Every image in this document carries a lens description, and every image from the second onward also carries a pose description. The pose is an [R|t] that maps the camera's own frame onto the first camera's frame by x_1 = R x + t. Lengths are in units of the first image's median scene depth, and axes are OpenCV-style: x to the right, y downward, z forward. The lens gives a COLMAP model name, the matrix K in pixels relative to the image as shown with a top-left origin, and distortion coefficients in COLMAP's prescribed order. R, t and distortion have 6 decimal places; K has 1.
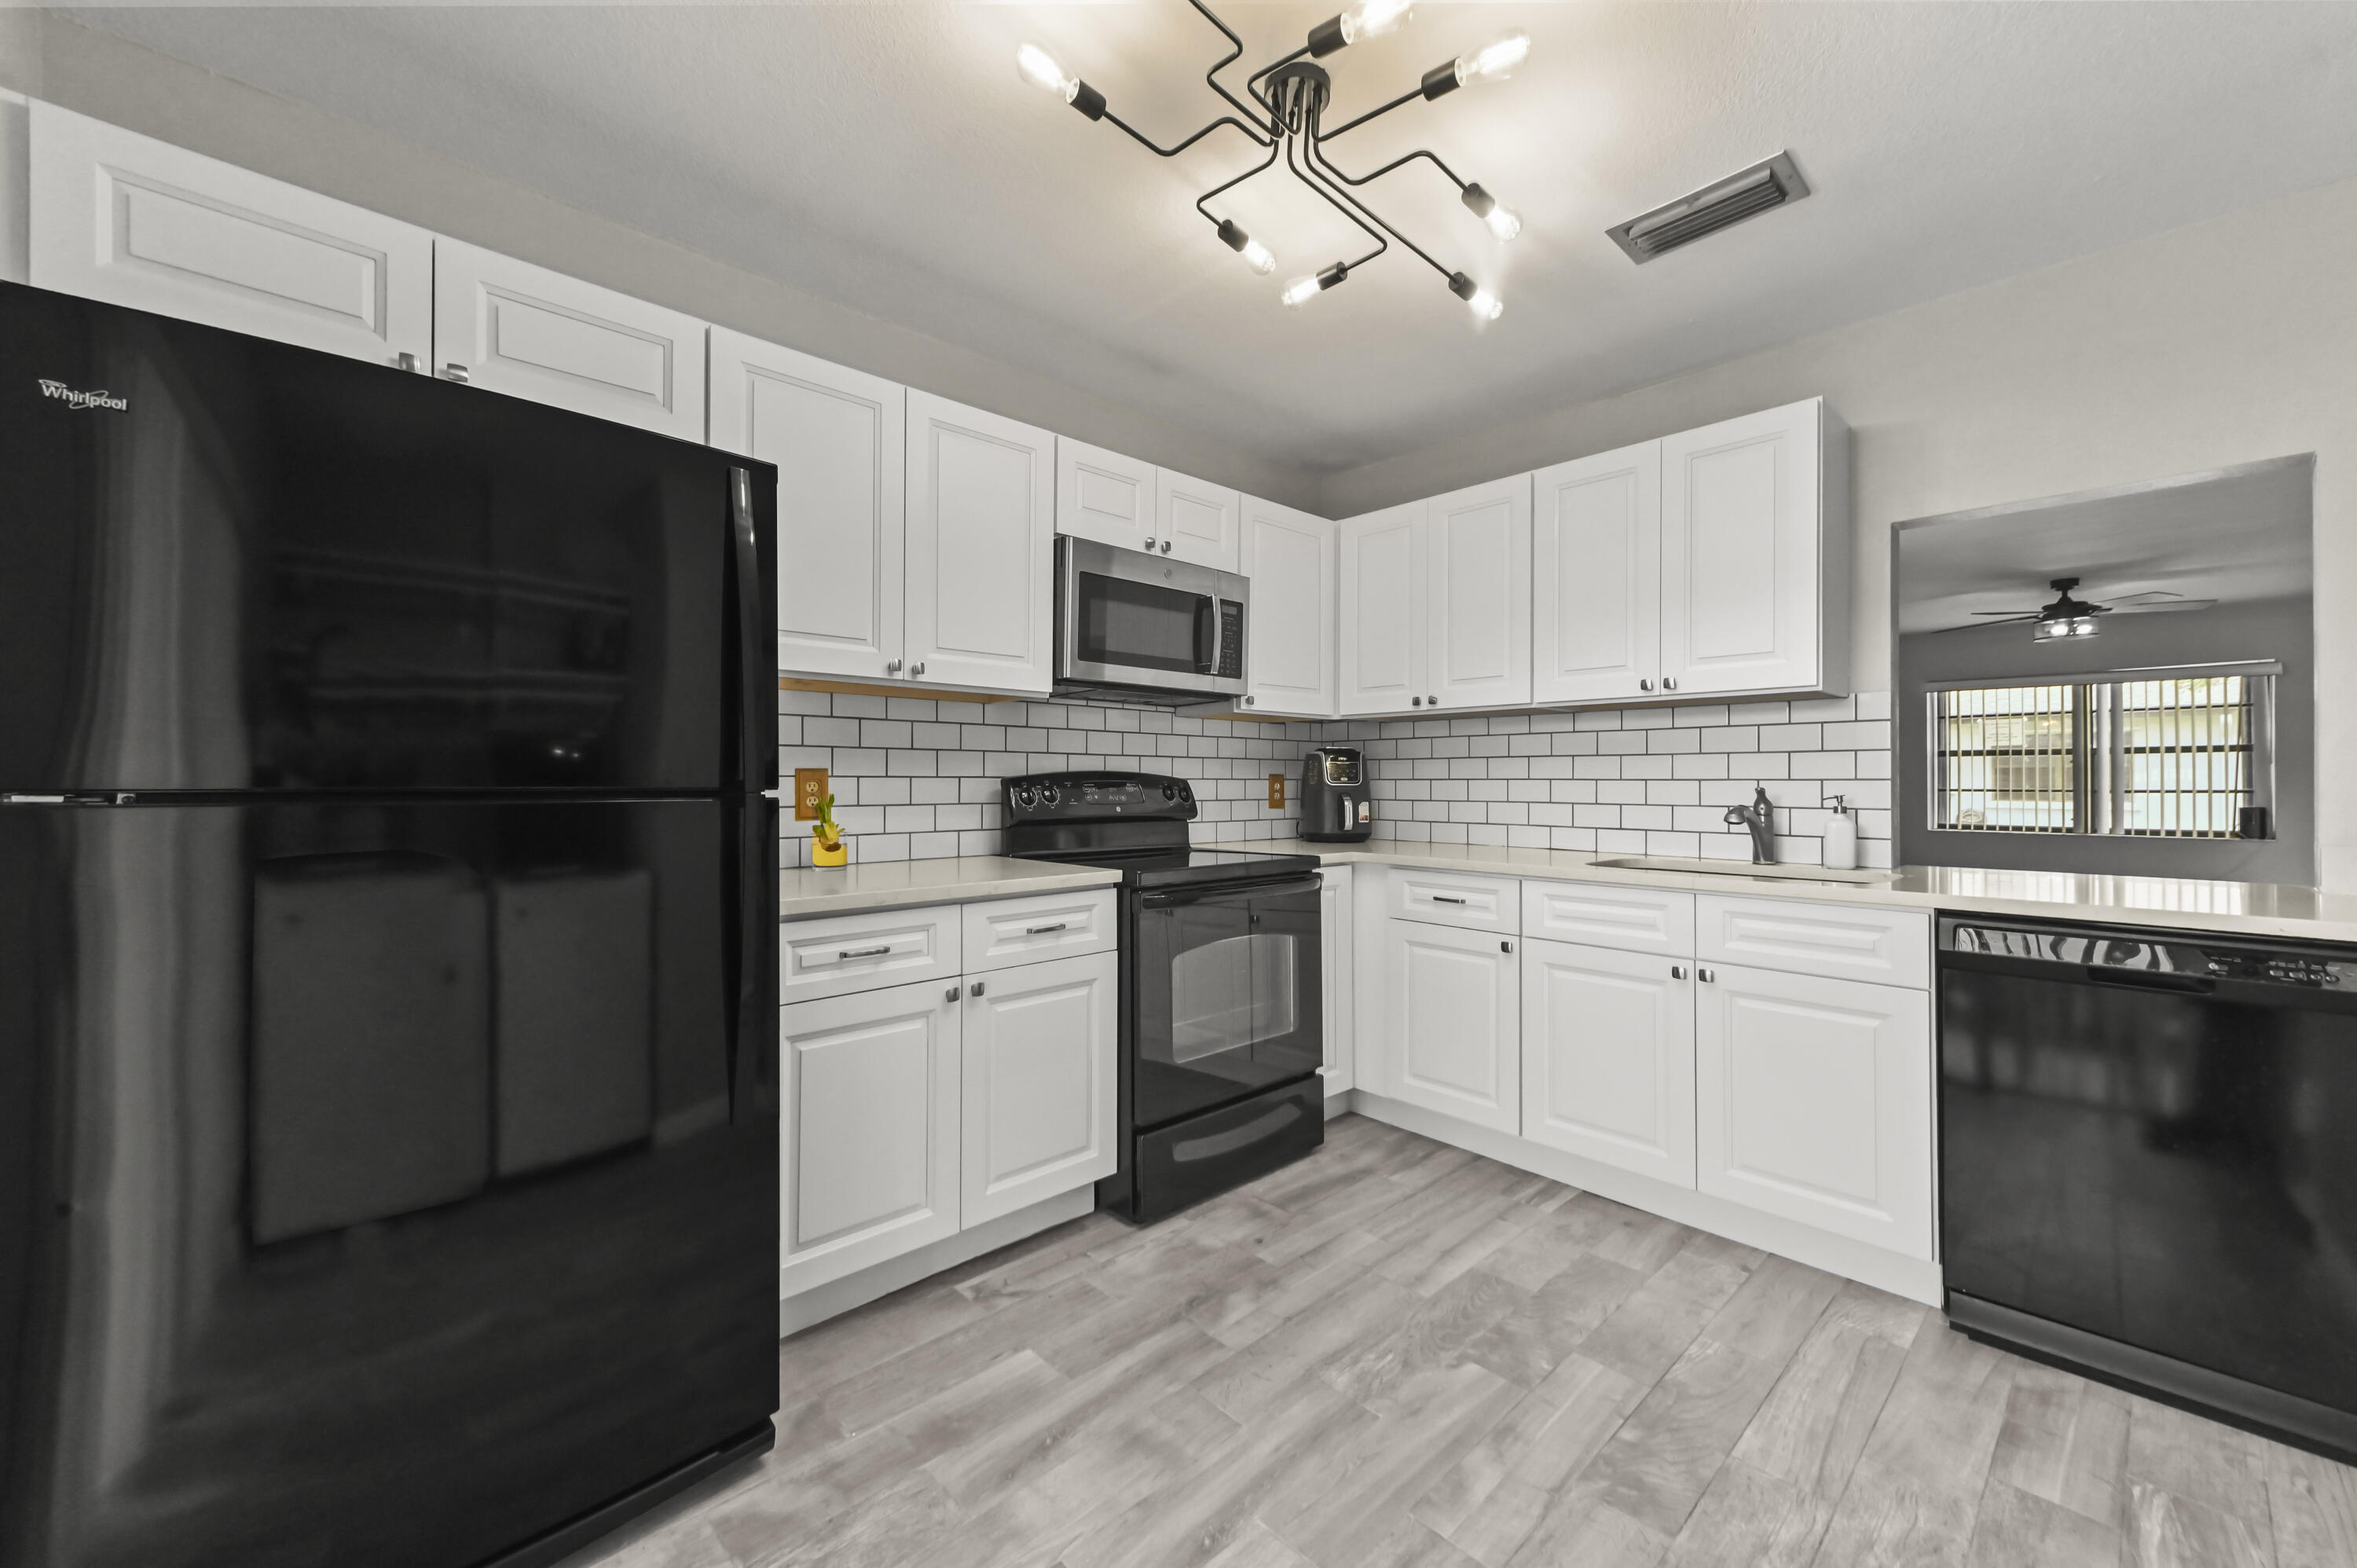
lens RADIAL K [[930.0, 0, 1183.0], [0, 930.0, 785.1], [0, 0, 1]] dist [0.004300, 0.000125]
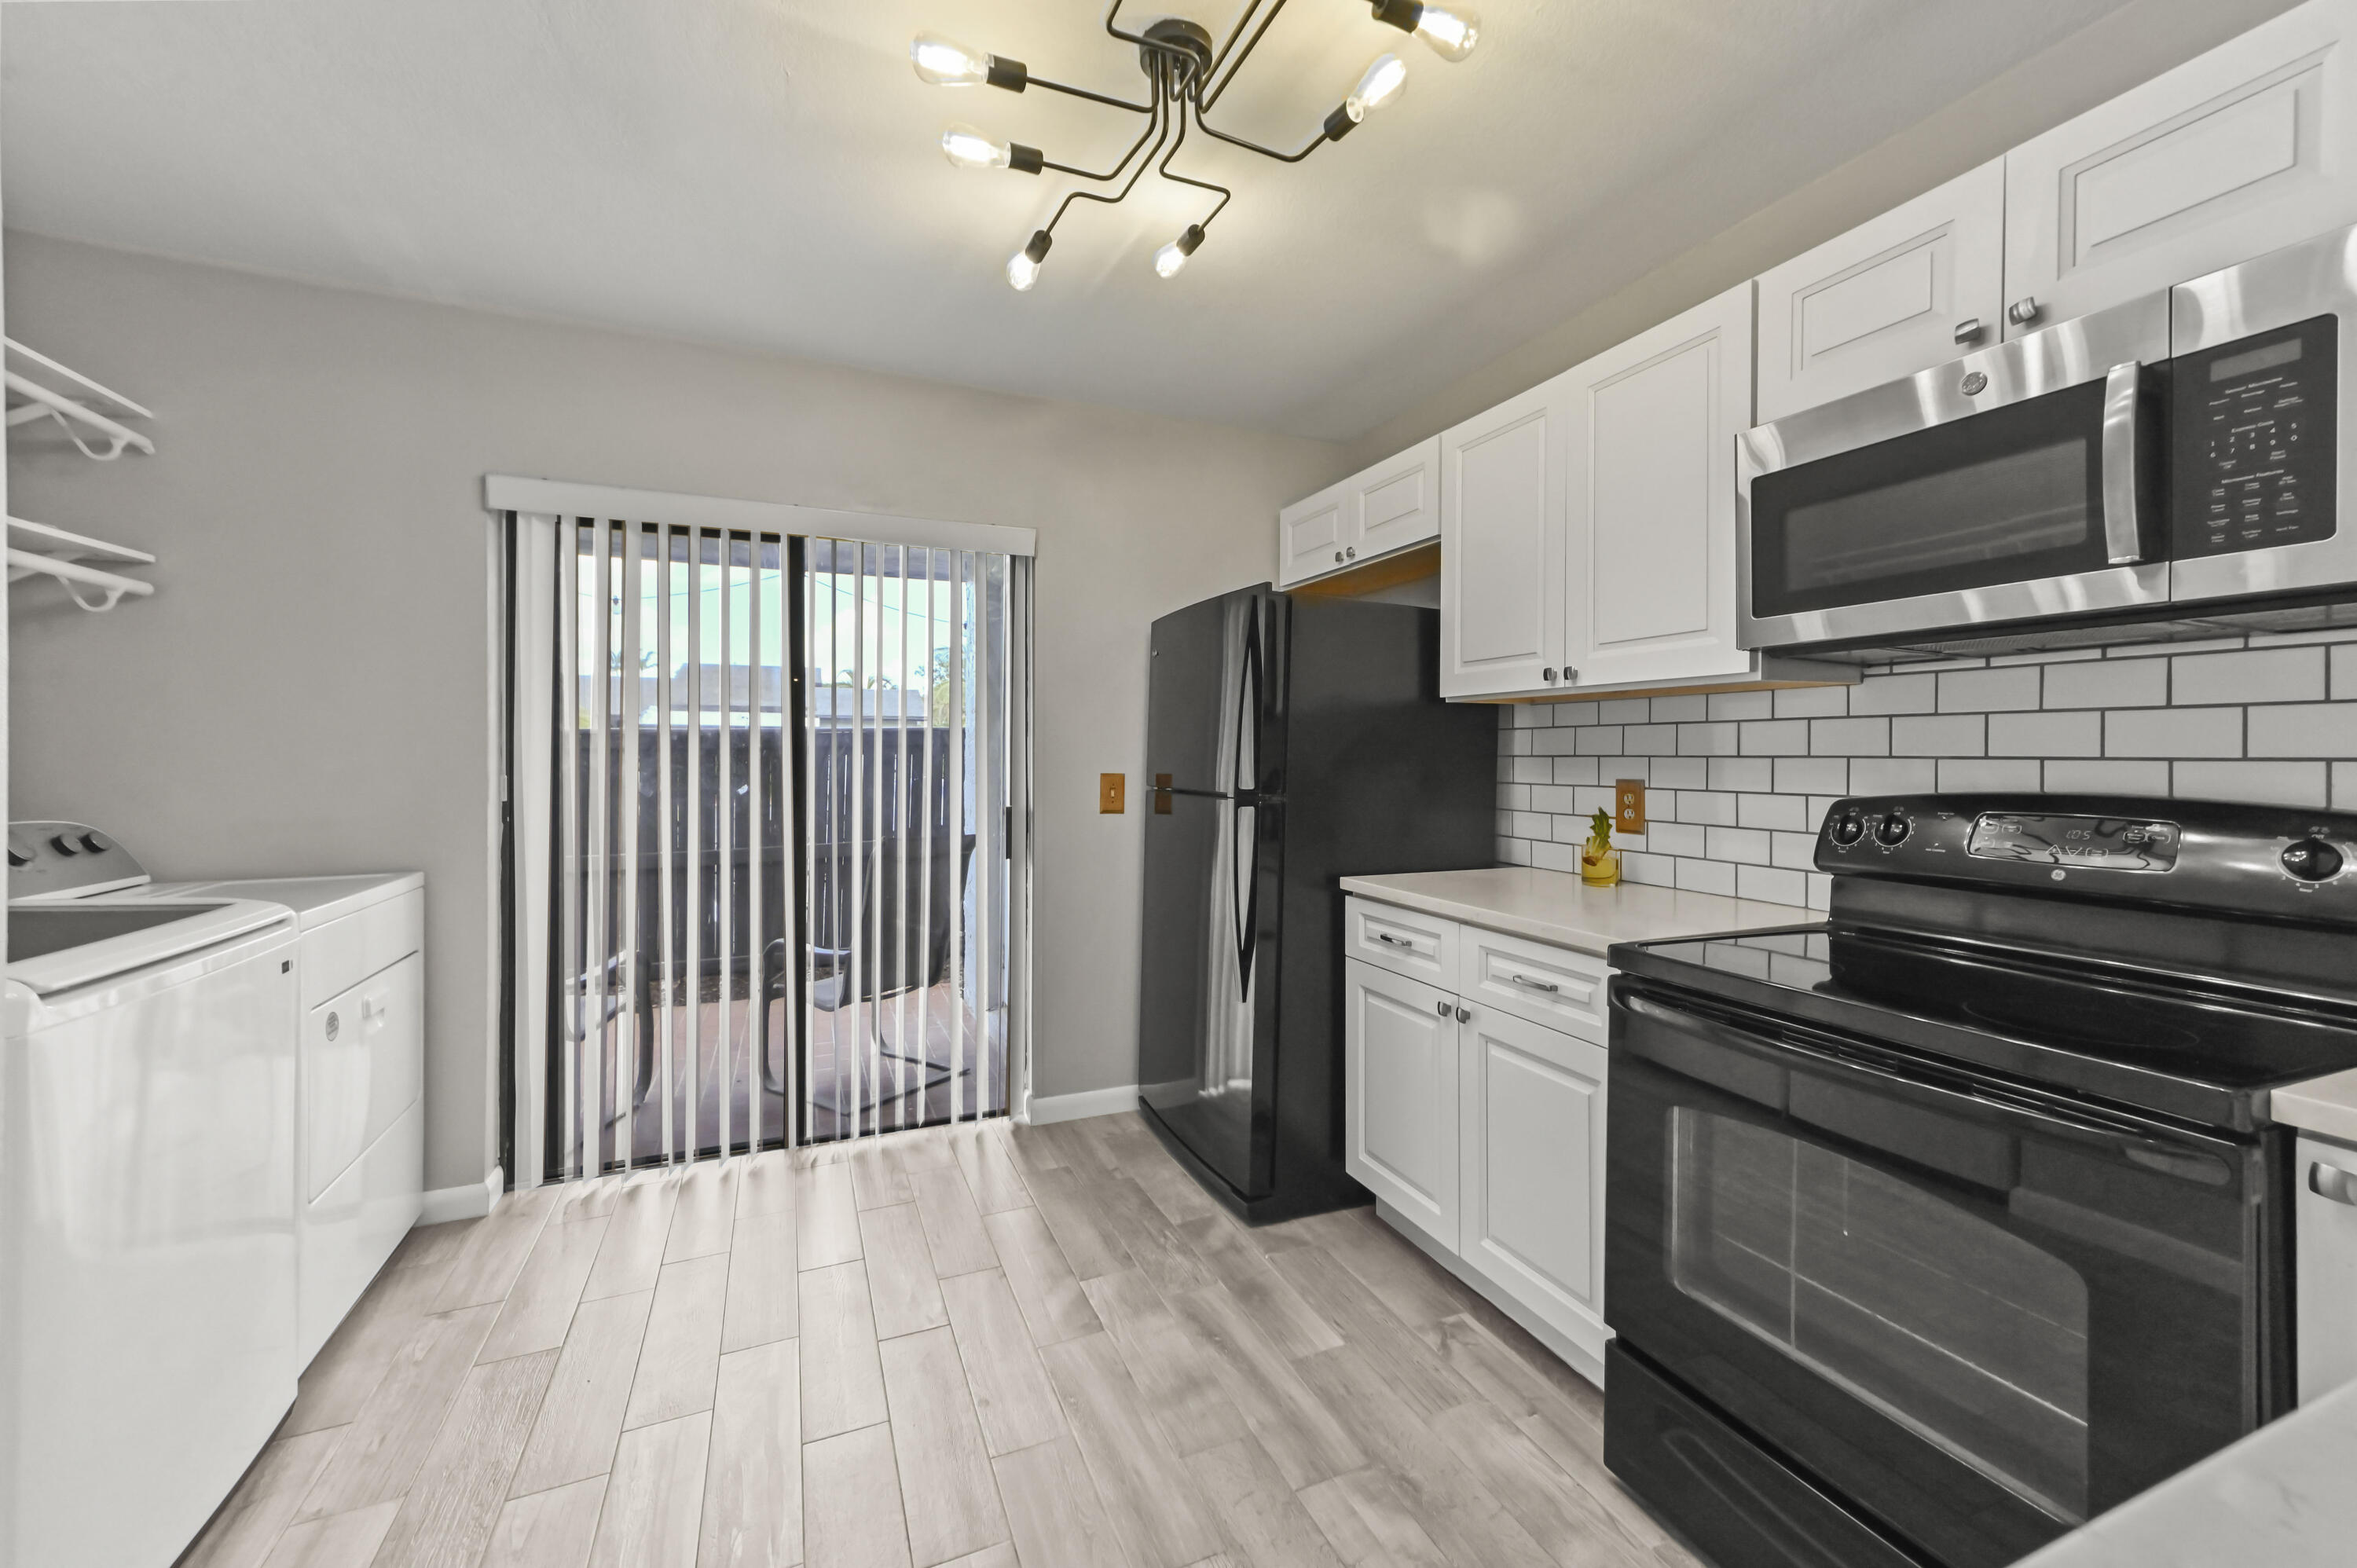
lens RADIAL K [[930.0, 0, 1178.0], [0, 930.0, 761.5], [0, 0, 1]] dist [0.004300, 0.000125]
pose [[-0.367040, -0.000753, -0.930205, 0.808303], [-0.003340, 0.999994, 0.000509, -0.044033], [0.930199, 0.003294, -0.367041, 1.113932]]
